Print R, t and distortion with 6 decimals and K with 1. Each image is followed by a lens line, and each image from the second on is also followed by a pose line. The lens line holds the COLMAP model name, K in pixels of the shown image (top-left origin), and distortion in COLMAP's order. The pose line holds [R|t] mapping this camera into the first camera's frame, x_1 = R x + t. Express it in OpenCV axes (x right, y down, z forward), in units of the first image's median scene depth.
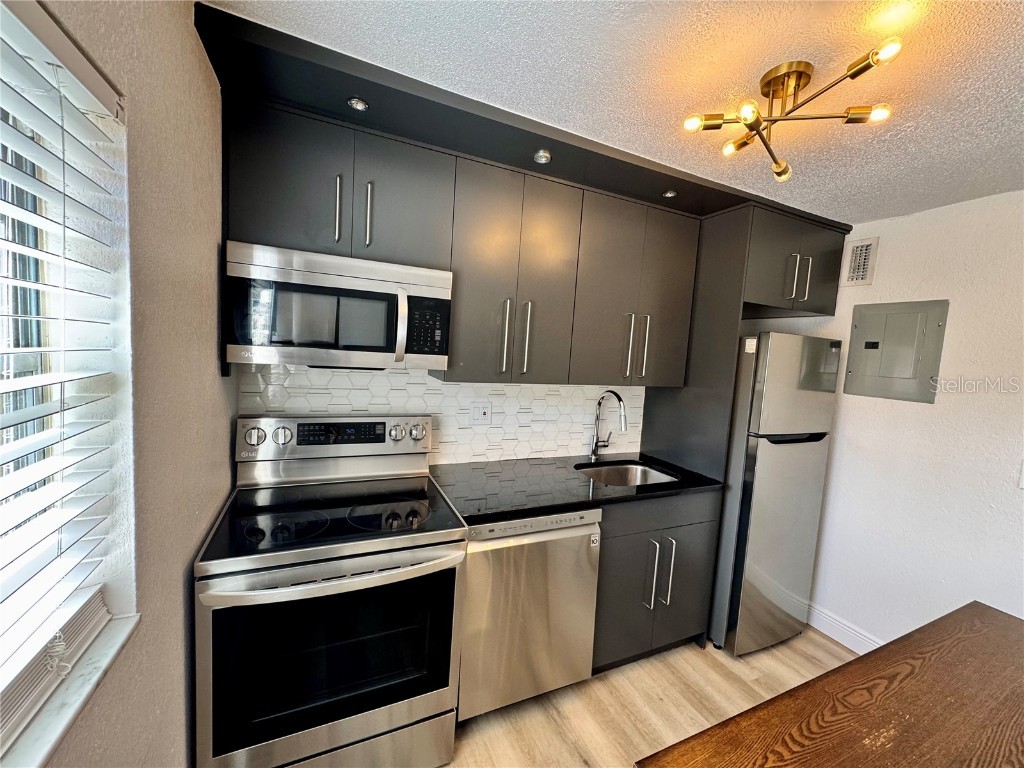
lens RADIAL K [[407.1, 0, 510.8], [0, 407.1, 382.3], [0, 0, 1]] dist [-0.003228, 0.000421]
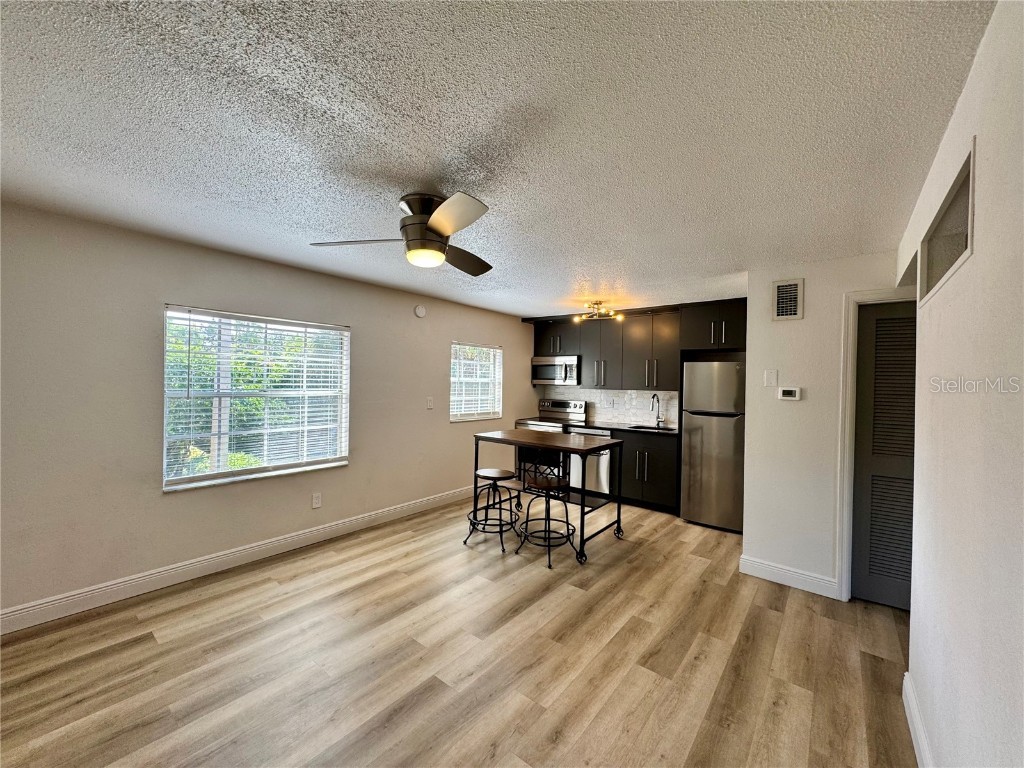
lens RADIAL K [[407.1, 0, 514.3], [0, 407.1, 379.5], [0, 0, 1]] dist [-0.003228, 0.000421]
pose [[0.452099, -0.060904, -0.889886, 2.411107], [-0.066173, 0.992627, -0.101554, 0.279657], [0.889510, 0.104799, 0.444735, -0.879617]]
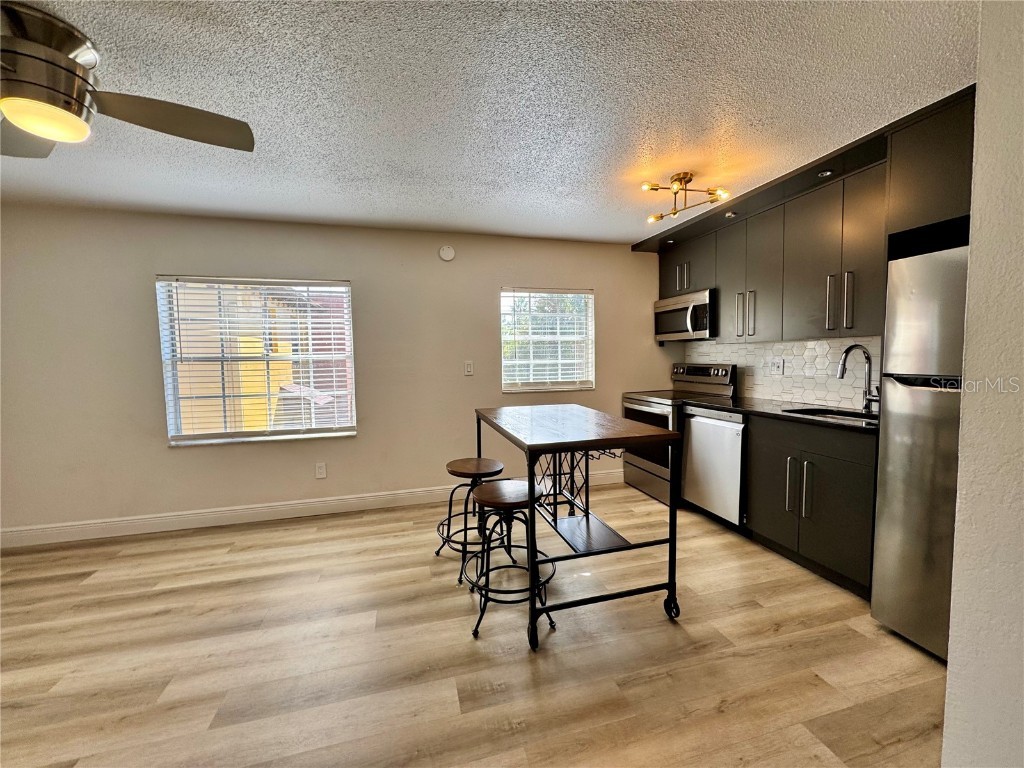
lens RADIAL K [[407.1, 0, 514.4], [0, 407.1, 380.7], [0, 0, 1]] dist [-0.003228, 0.000421]
pose [[-0.159817, -0.002884, -0.987142, 1.870379], [-0.079374, 0.996795, 0.009939, 0.227181], [0.983950, 0.079942, -0.159534, 0.359290]]
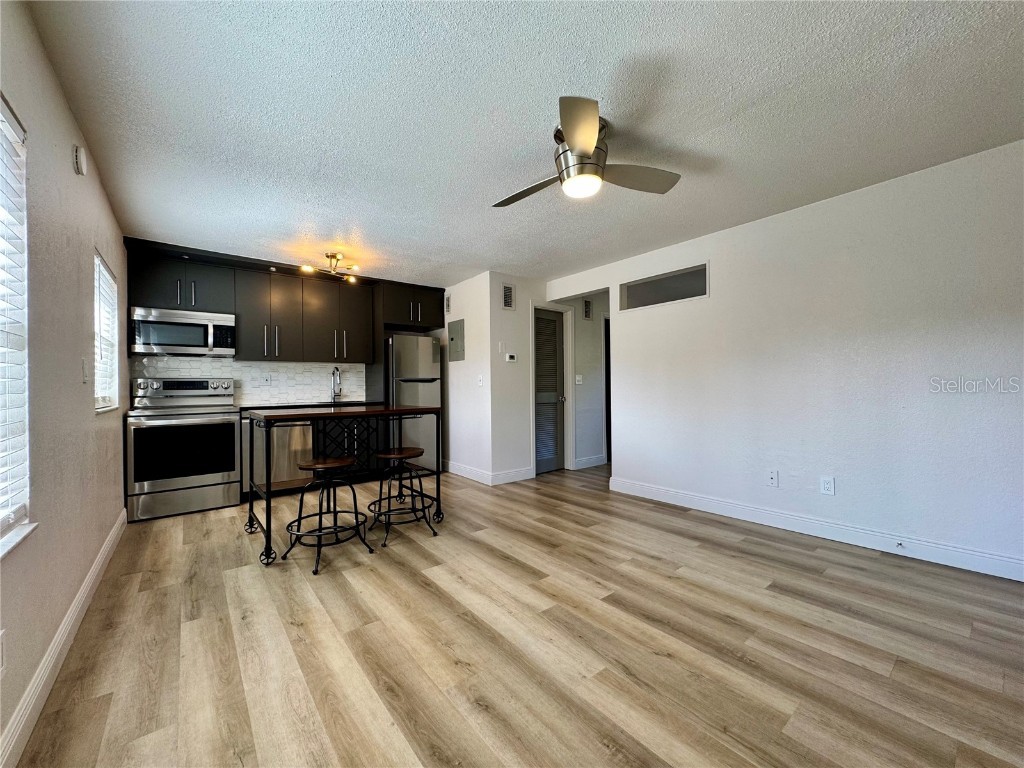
lens RADIAL K [[407.1, 0, 513.6], [0, 407.1, 381.6], [0, 0, 1]] dist [-0.003228, 0.000421]
pose [[0.965807, -0.074264, 0.248397, 0.780185], [0.095301, 0.992713, -0.073749, 0.435524], [-0.241110, 0.094900, 0.965847, -1.612191]]
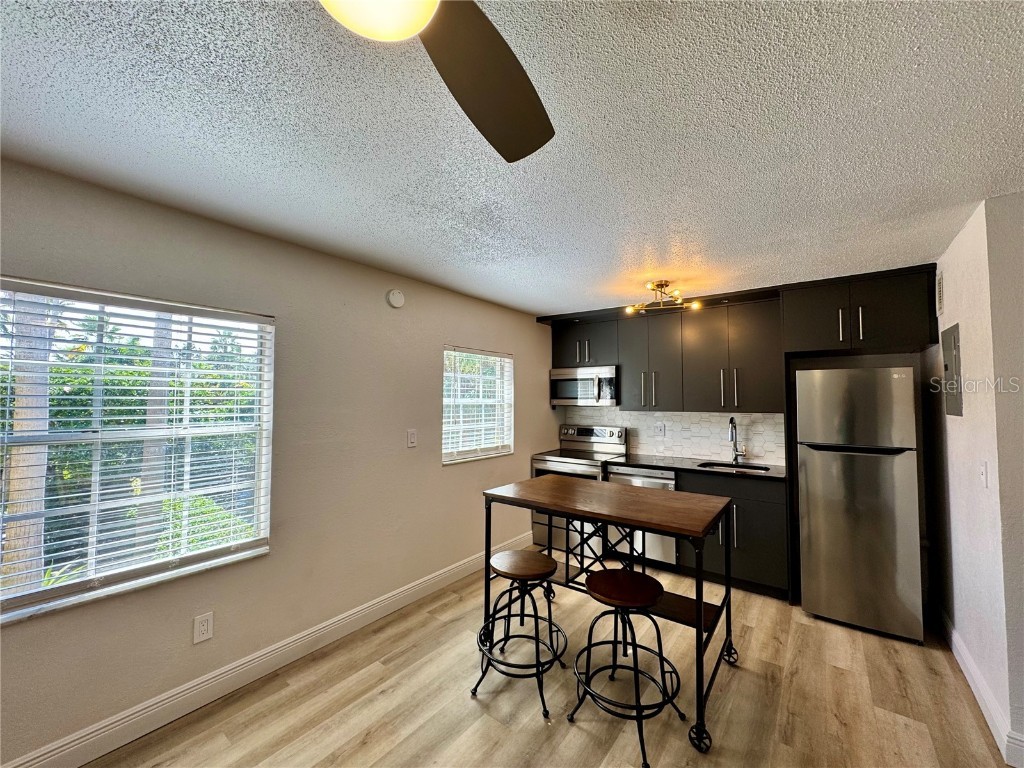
lens RADIAL K [[407.1, 0, 513.1], [0, 407.1, 380.4], [0, 0, 1]] dist [-0.003228, 0.000421]
pose [[0.476394, -0.105710, -0.872854, 1.580716], [-0.047379, 0.988217, -0.145541, 0.191339], [0.877954, 0.110690, 0.465772, -0.641072]]
